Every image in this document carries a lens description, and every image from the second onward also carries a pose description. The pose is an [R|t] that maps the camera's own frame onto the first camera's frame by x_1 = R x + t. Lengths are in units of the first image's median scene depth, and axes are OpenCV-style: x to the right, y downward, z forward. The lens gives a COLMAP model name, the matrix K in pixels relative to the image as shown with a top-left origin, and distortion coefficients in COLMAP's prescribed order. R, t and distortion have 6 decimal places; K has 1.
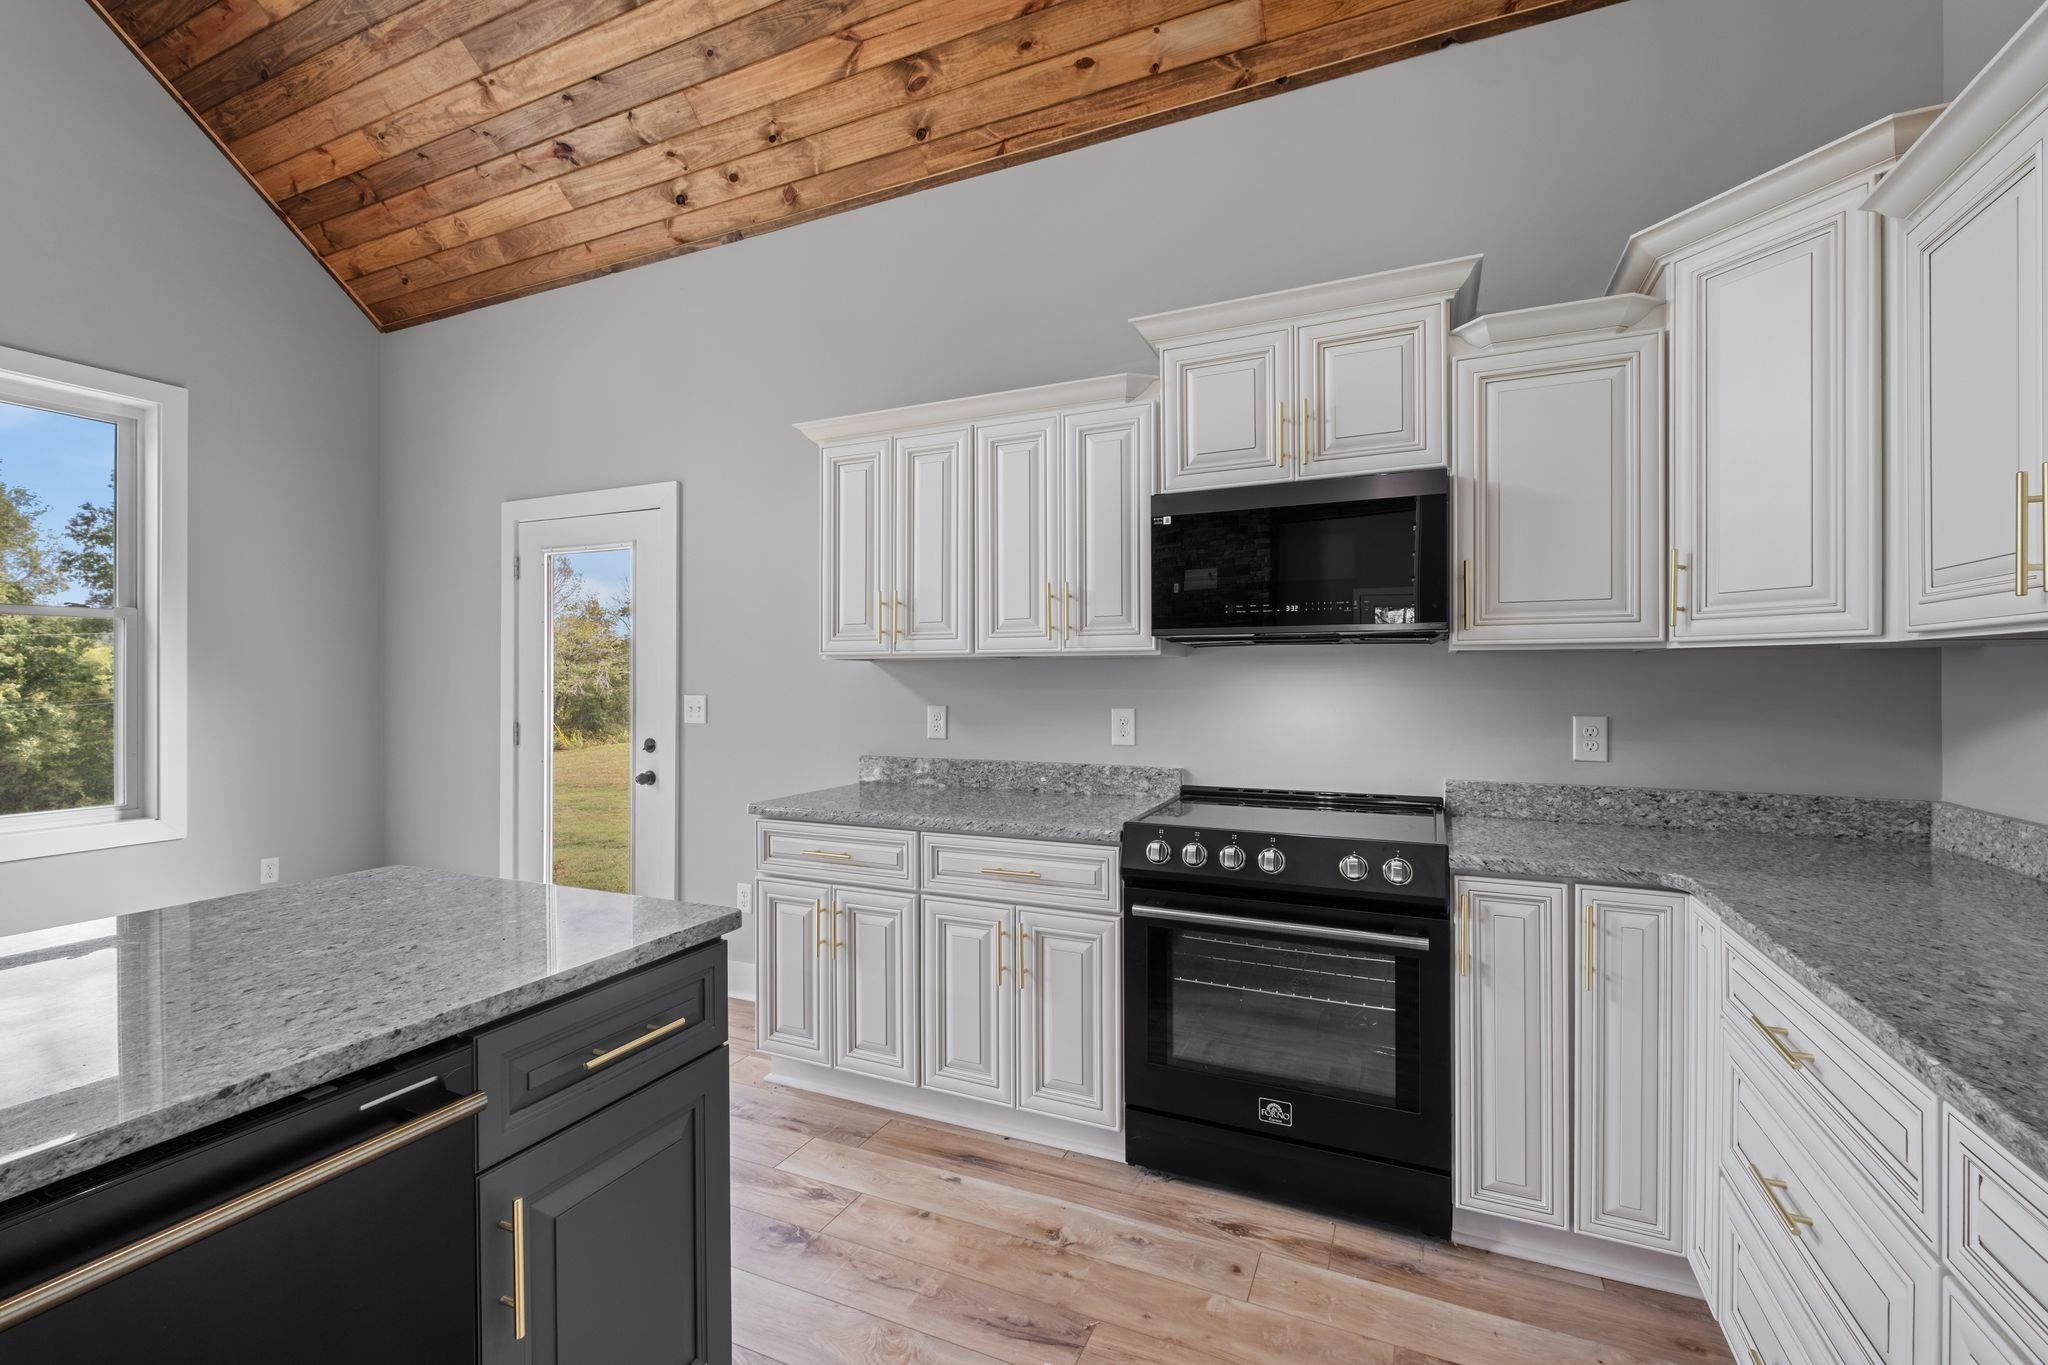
lens RADIAL K [[873.3, 0, 1019.0], [0, 873.3, 686.6], [0, 0, 1]] dist [-0.009957, -0.000685]
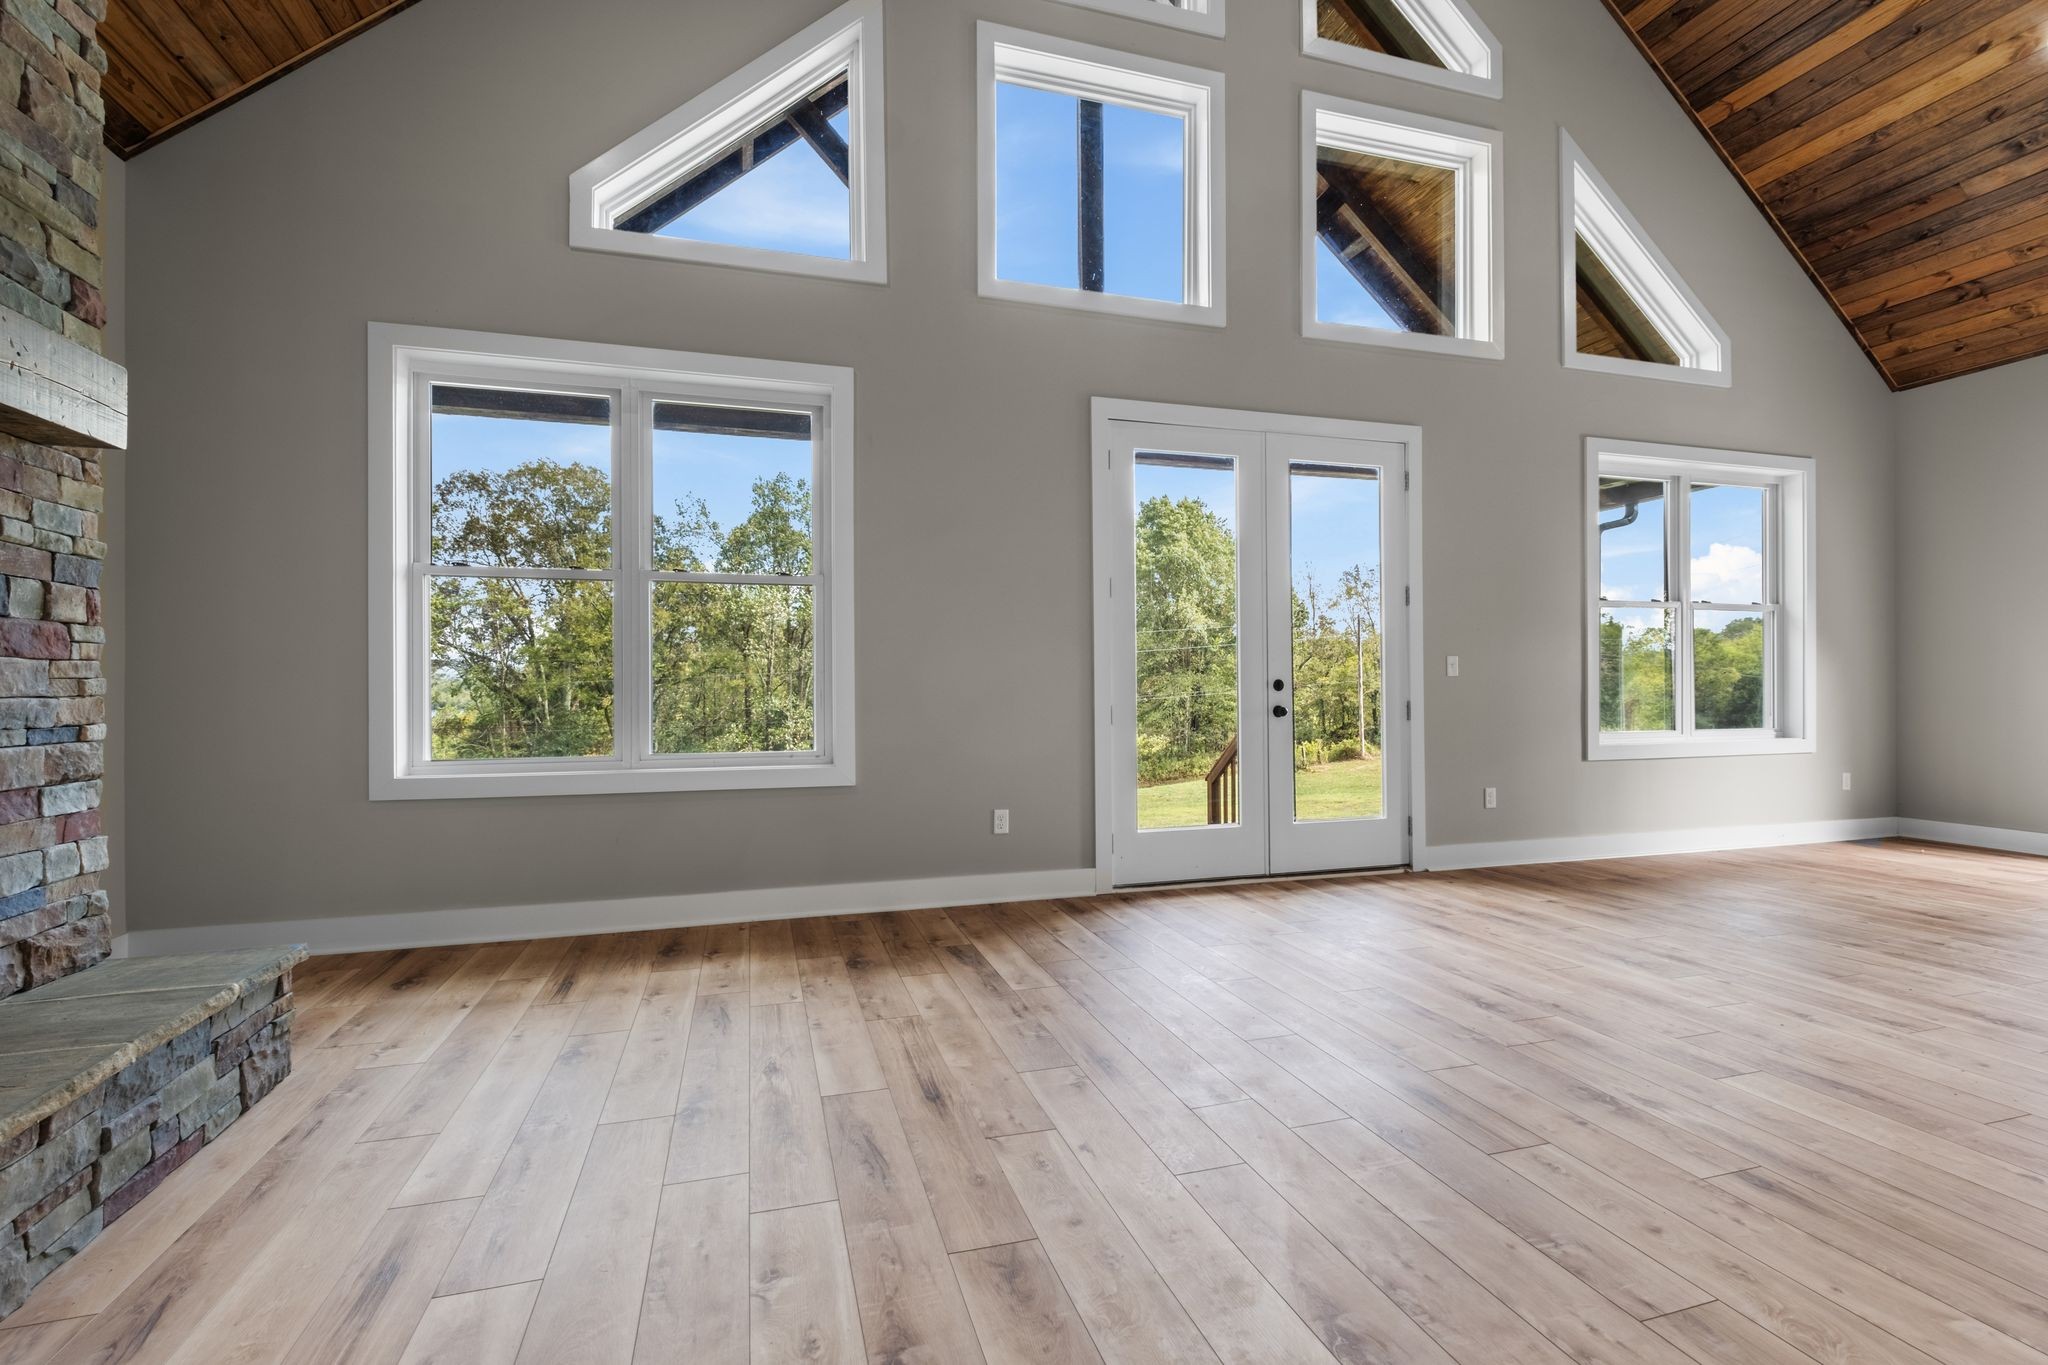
lens RADIAL K [[873.3, 0, 1009.4], [0, 873.3, 687.6], [0, 0, 1]] dist [-0.009957, -0.000685]
pose [[0.643926, -0.000138, -0.765088, -0.736121], [-0.004859, 0.999979, -0.004270, 0.076003], [0.765073, 0.006467, 0.643912, -1.116769]]
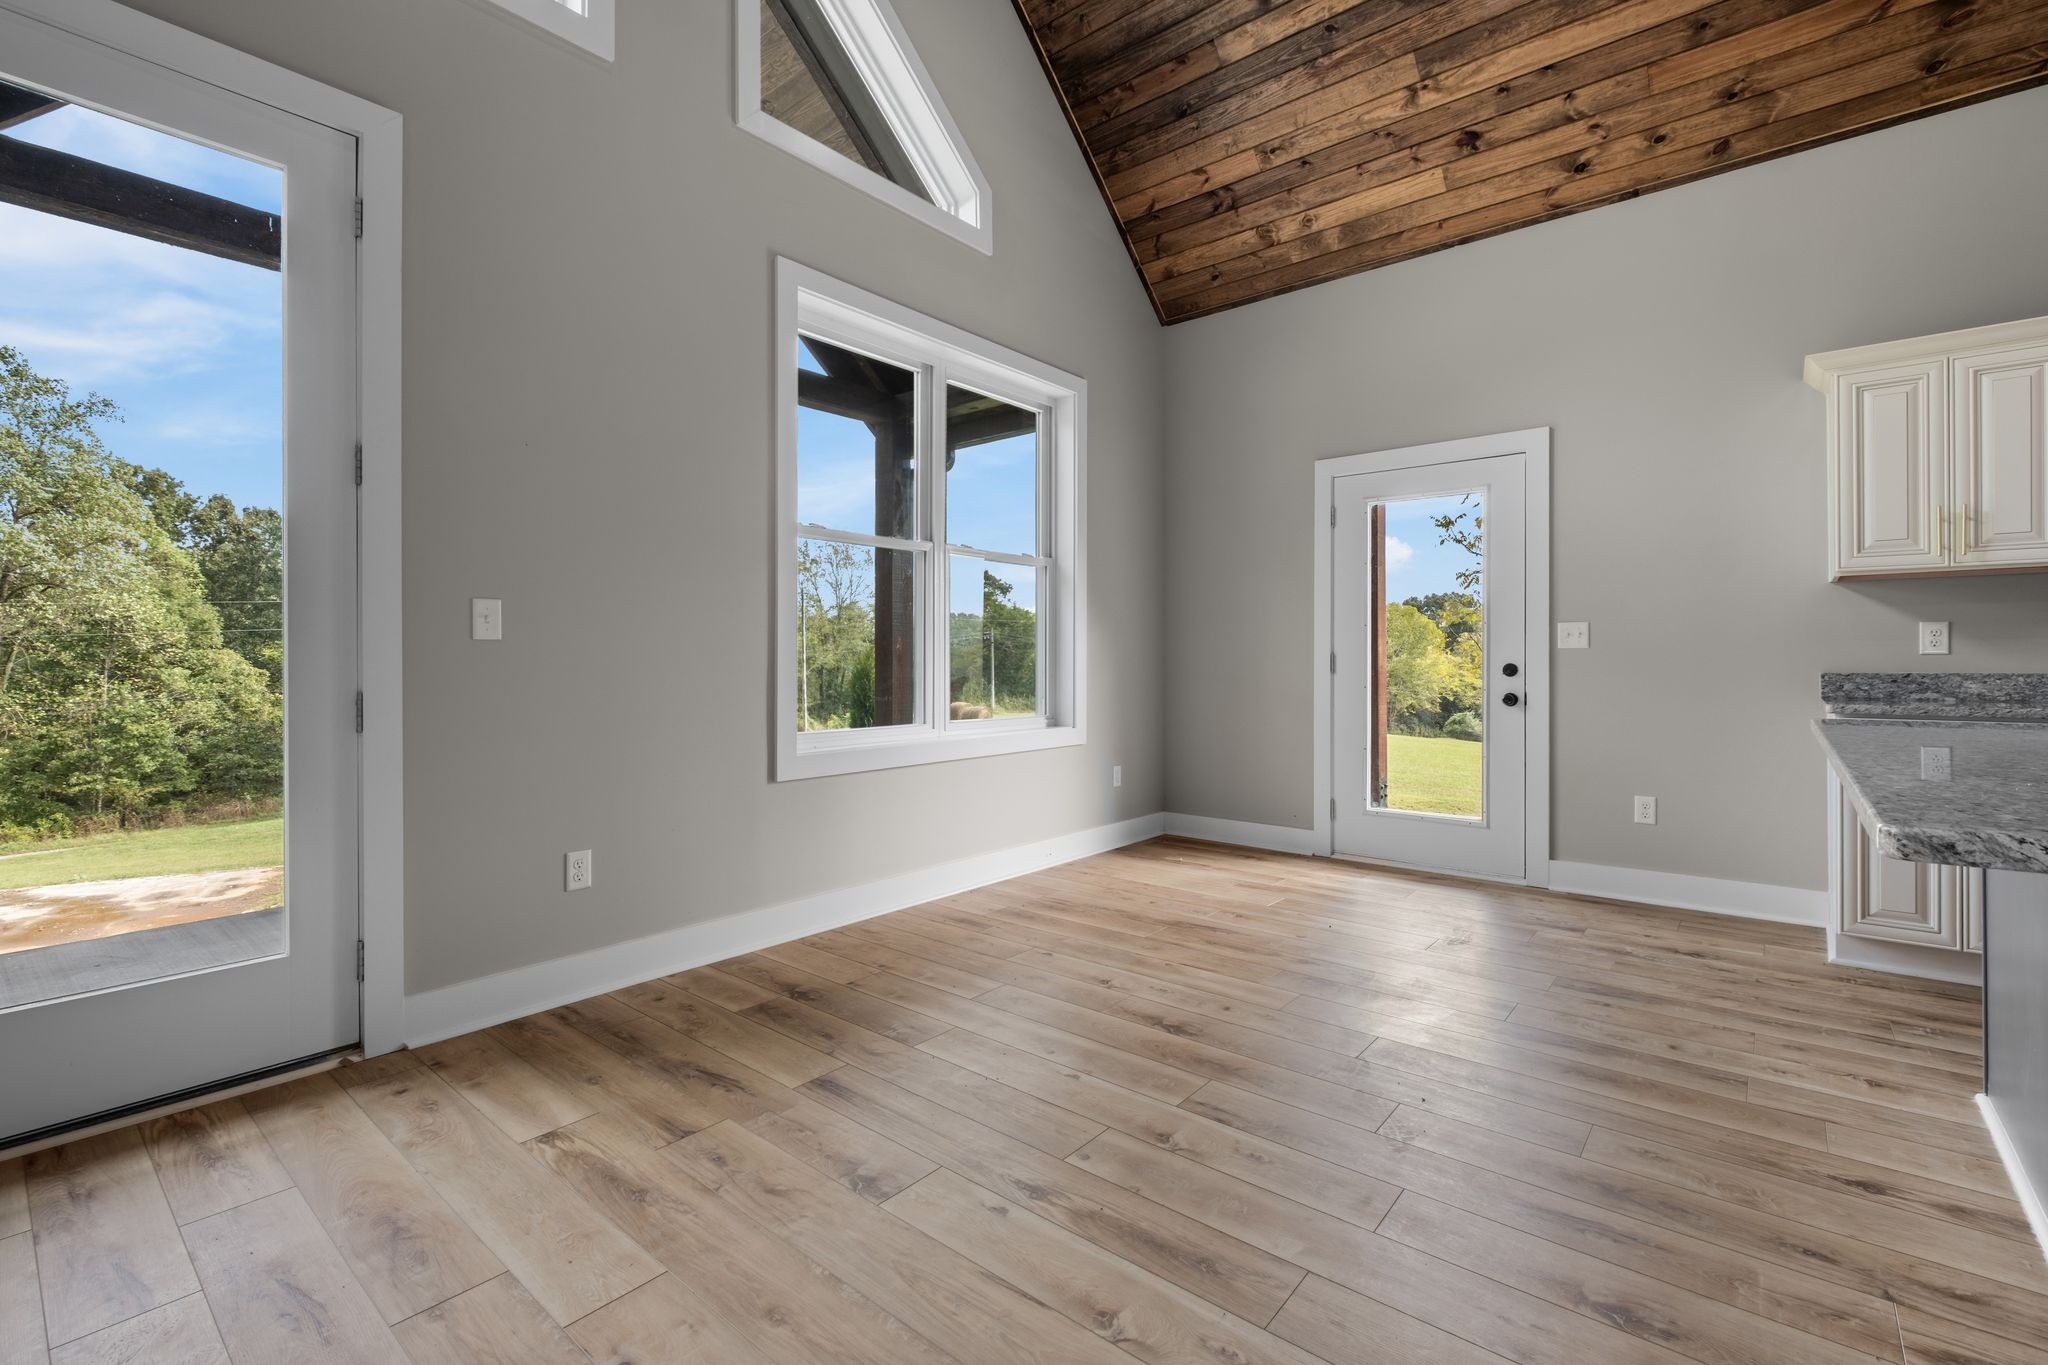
lens RADIAL K [[873.3, 0, 1016.1], [0, 873.3, 666.0], [0, 0, 1]] dist [-0.009957, -0.000685]
pose [[0.961968, 0.002129, -0.273153, -0.744994], [-0.003088, 0.999990, -0.003080, 0.070026], [0.273144, 0.003806, 0.961966, -0.232716]]
